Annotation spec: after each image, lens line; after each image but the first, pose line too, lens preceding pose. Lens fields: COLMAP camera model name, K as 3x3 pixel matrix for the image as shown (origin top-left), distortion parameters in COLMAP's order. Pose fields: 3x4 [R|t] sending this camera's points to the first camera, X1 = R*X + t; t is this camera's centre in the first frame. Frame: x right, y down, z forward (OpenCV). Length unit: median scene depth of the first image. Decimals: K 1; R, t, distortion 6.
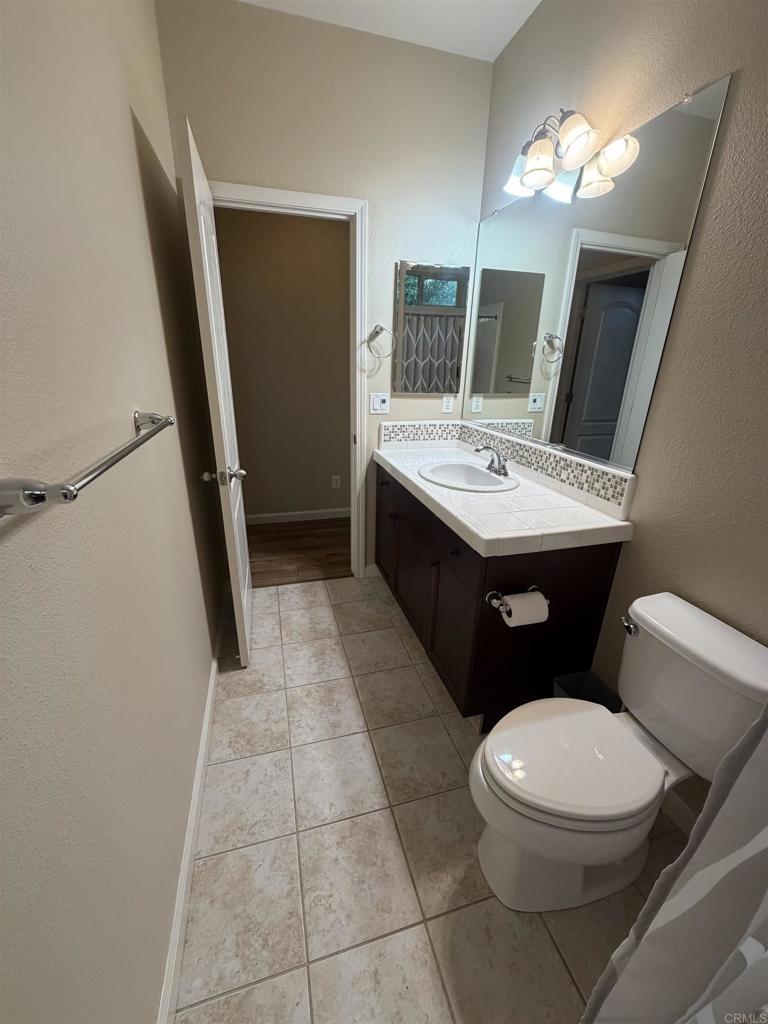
lens RADIAL K [[407.1, 0, 384.0], [0, 407.1, 512.0], [0, 0, 1]] dist [-0.000408, 0.000601]
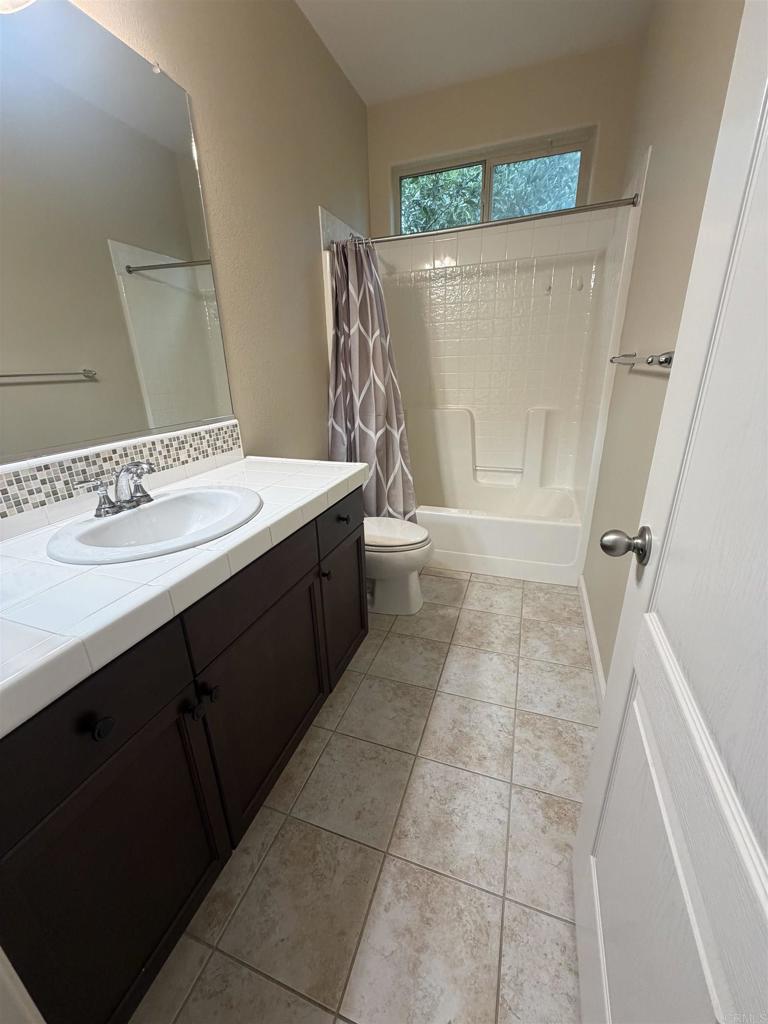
lens RADIAL K [[407.1, 0, 384.0], [0, 407.1, 512.0], [0, 0, 1]] dist [-0.000408, 0.000601]
pose [[-0.813567, -0.199494, 0.546178, -0.384045], [0.211030, 0.773961, 0.597035, -0.420361], [-0.541825, 0.600988, -0.587570, 1.355717]]
